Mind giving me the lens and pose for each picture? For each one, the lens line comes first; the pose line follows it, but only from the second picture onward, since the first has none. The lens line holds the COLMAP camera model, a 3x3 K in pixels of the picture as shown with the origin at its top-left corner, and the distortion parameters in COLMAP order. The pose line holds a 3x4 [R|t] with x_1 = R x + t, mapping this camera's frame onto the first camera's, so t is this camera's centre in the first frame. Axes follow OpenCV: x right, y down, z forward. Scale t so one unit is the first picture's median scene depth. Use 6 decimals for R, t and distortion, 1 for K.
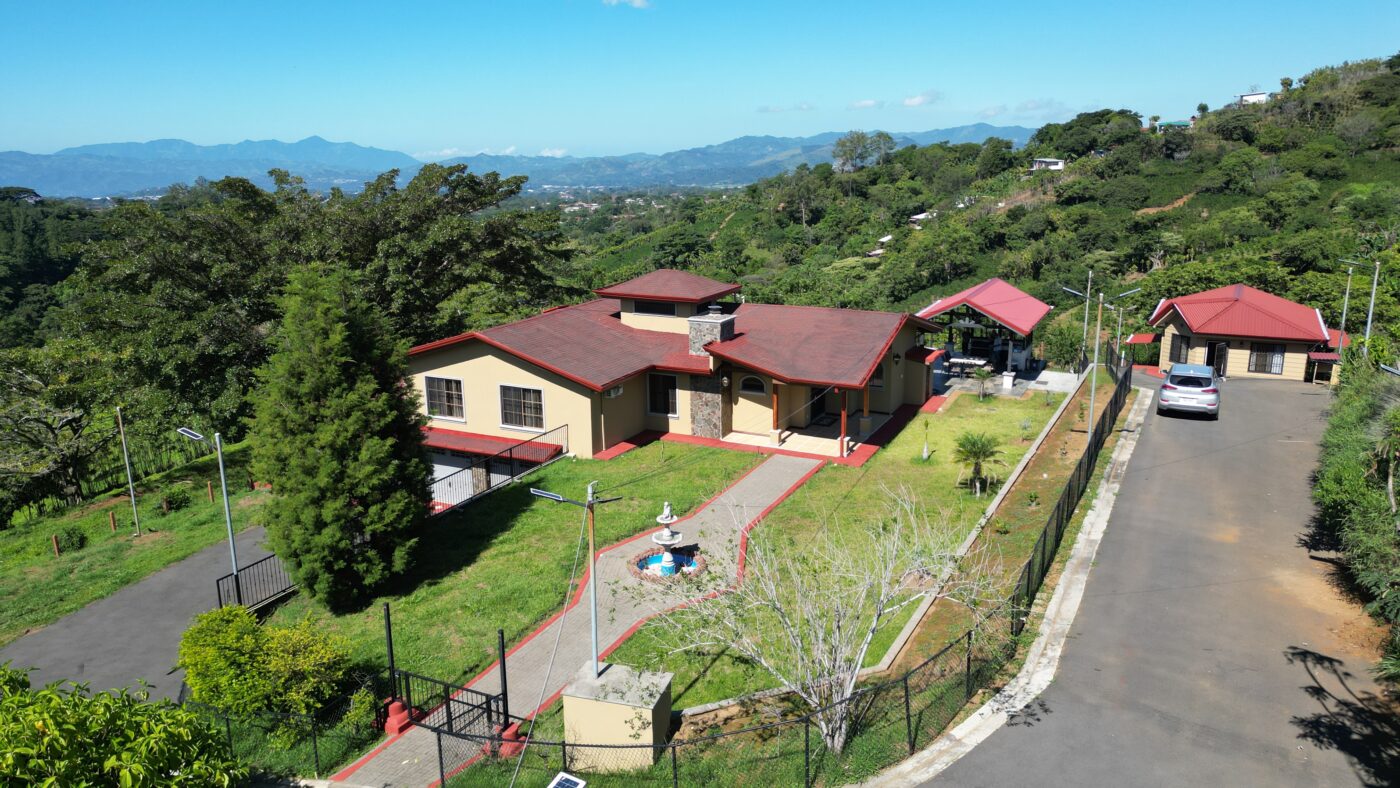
lens RADIAL K [[979.3, 0, 697.5], [0, 979.3, 384.6], [0, 0, 1]] dist [0.092402, -0.101740]
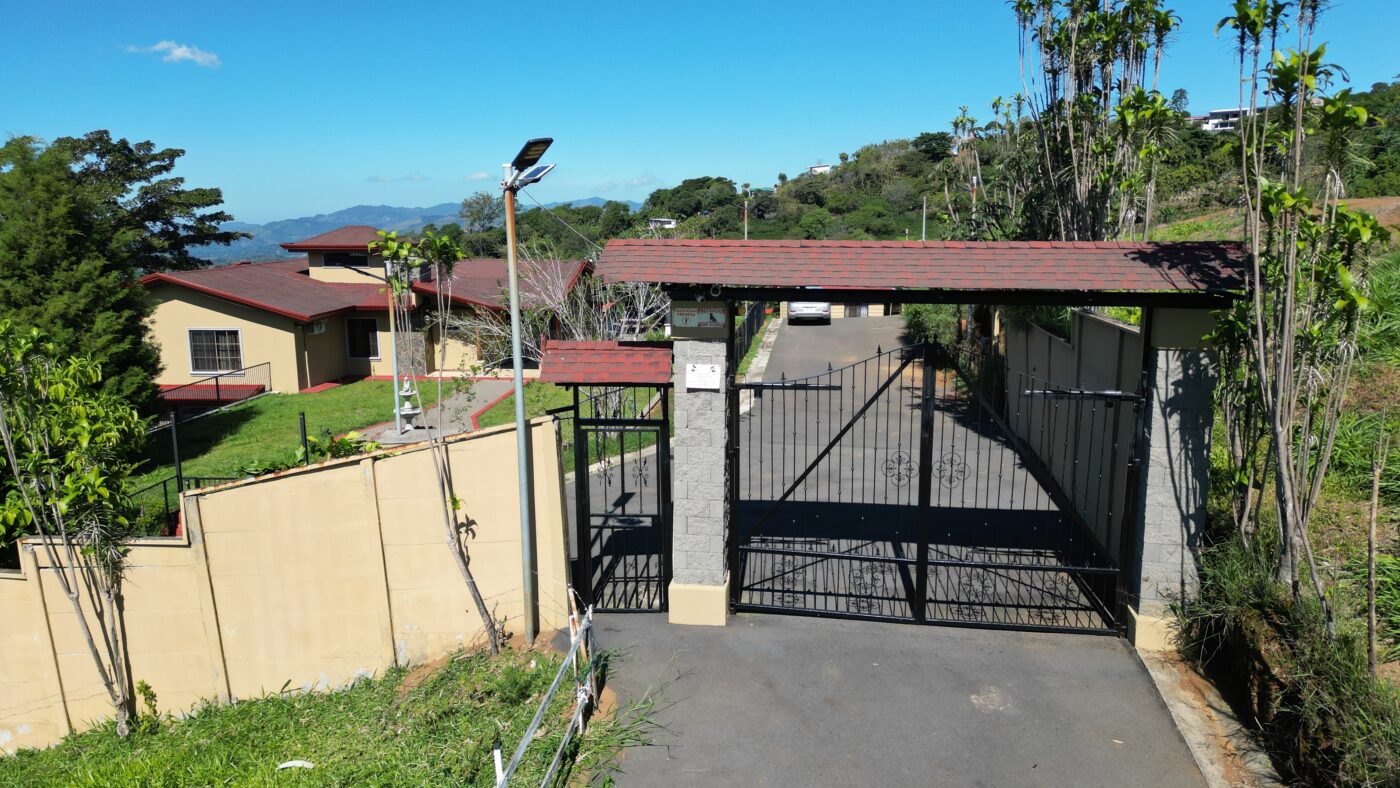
lens RADIAL K [[979.3, 0, 697.5], [0, 979.3, 384.6], [0, 0, 1]] dist [0.092402, -0.101740]
pose [[0.931860, -0.059382, 0.357925, -0.011832], [0.084038, 0.995014, -0.053714, 0.020584], [-0.352951, 0.080133, 0.932204, -0.014136]]
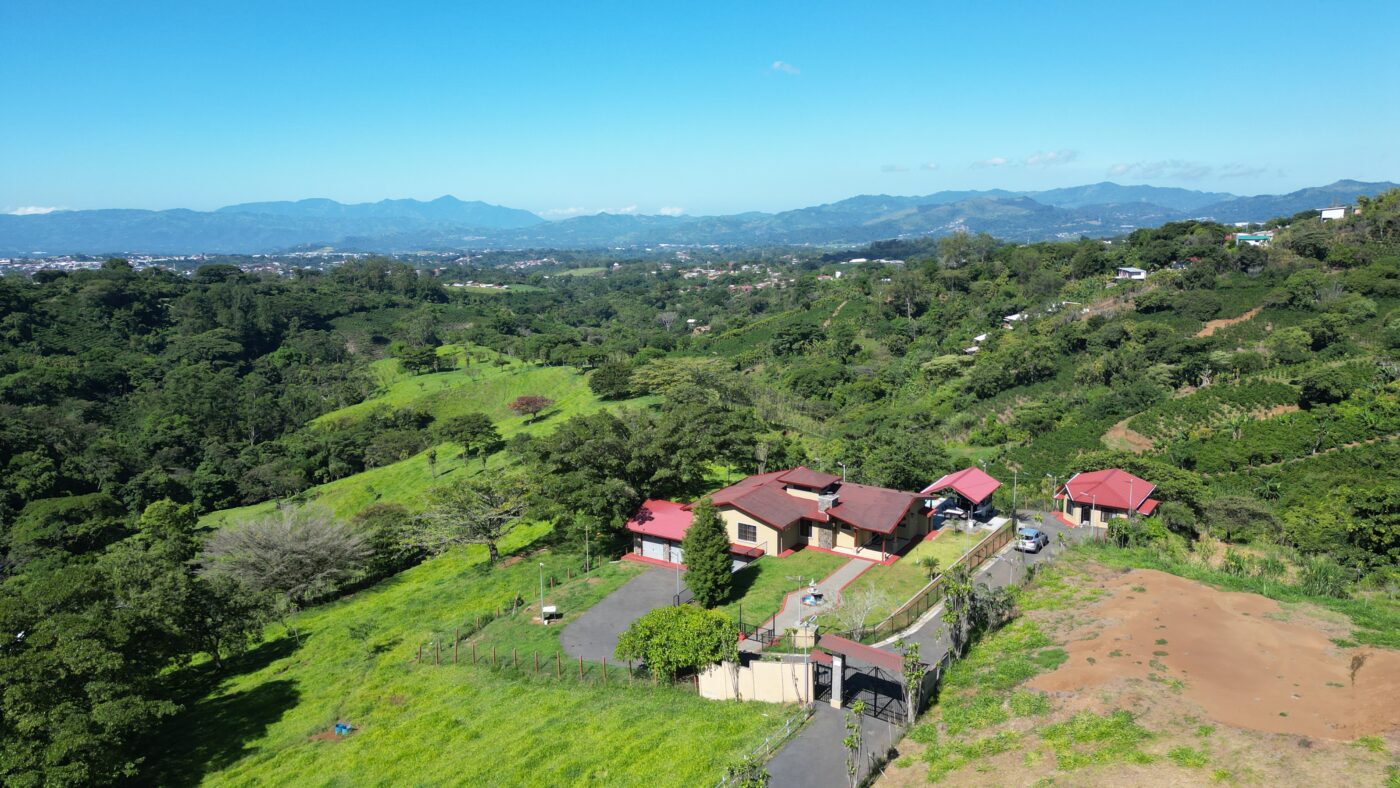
lens RADIAL K [[979.3, 0, 697.5], [0, 979.3, 384.6], [0, 0, 1]] dist [0.092402, -0.101740]
pose [[0.993507, 0.022931, -0.111435, -0.005648], [-0.029091, 0.998118, -0.053978, -0.027670], [0.109988, 0.056869, 0.992305, -0.189918]]
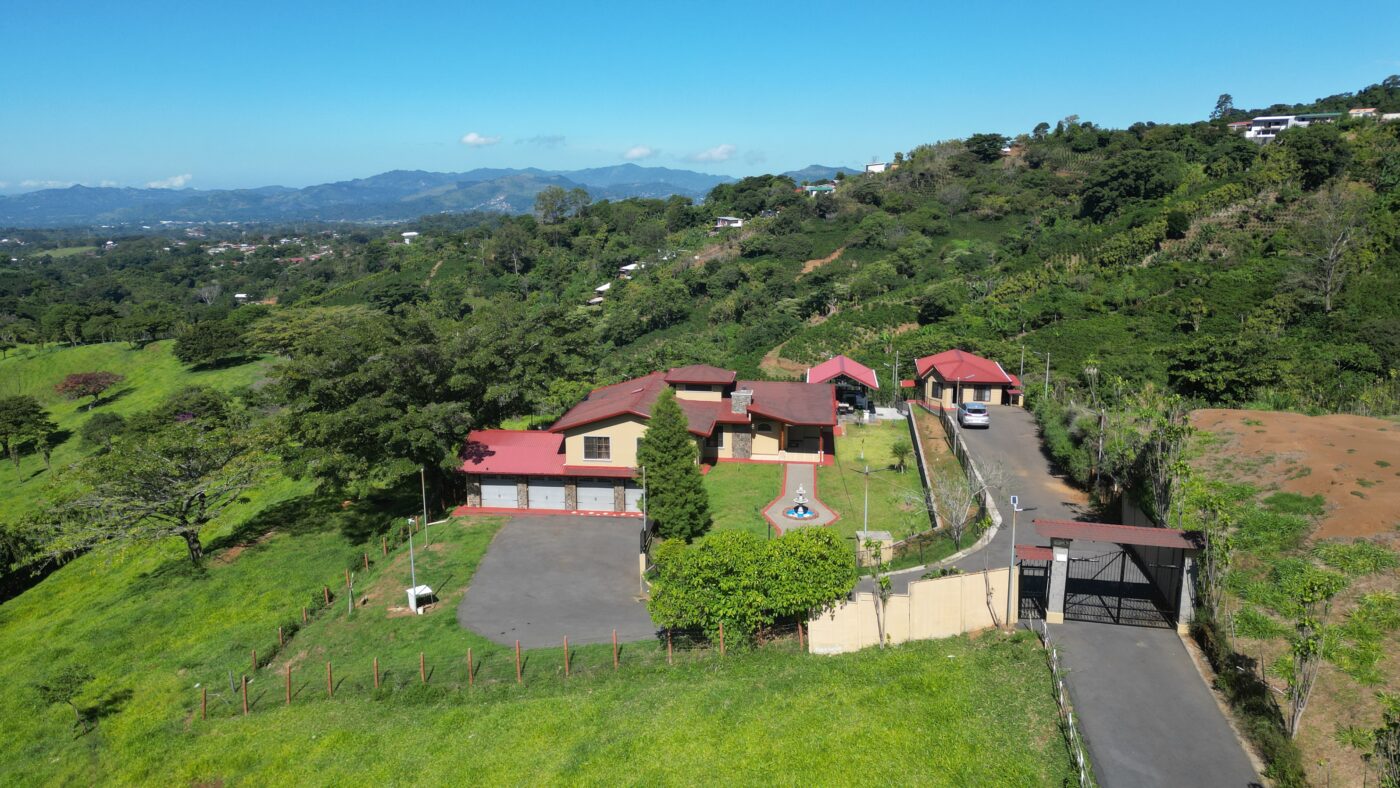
lens RADIAL K [[979.3, 0, 697.5], [0, 979.3, 384.6], [0, 0, 1]] dist [0.092402, -0.101740]
pose [[0.943097, -0.058131, 0.327396, -0.091352], [0.069506, 0.997313, -0.023139, -0.006430], [-0.325171, 0.044578, 0.944604, -0.096461]]
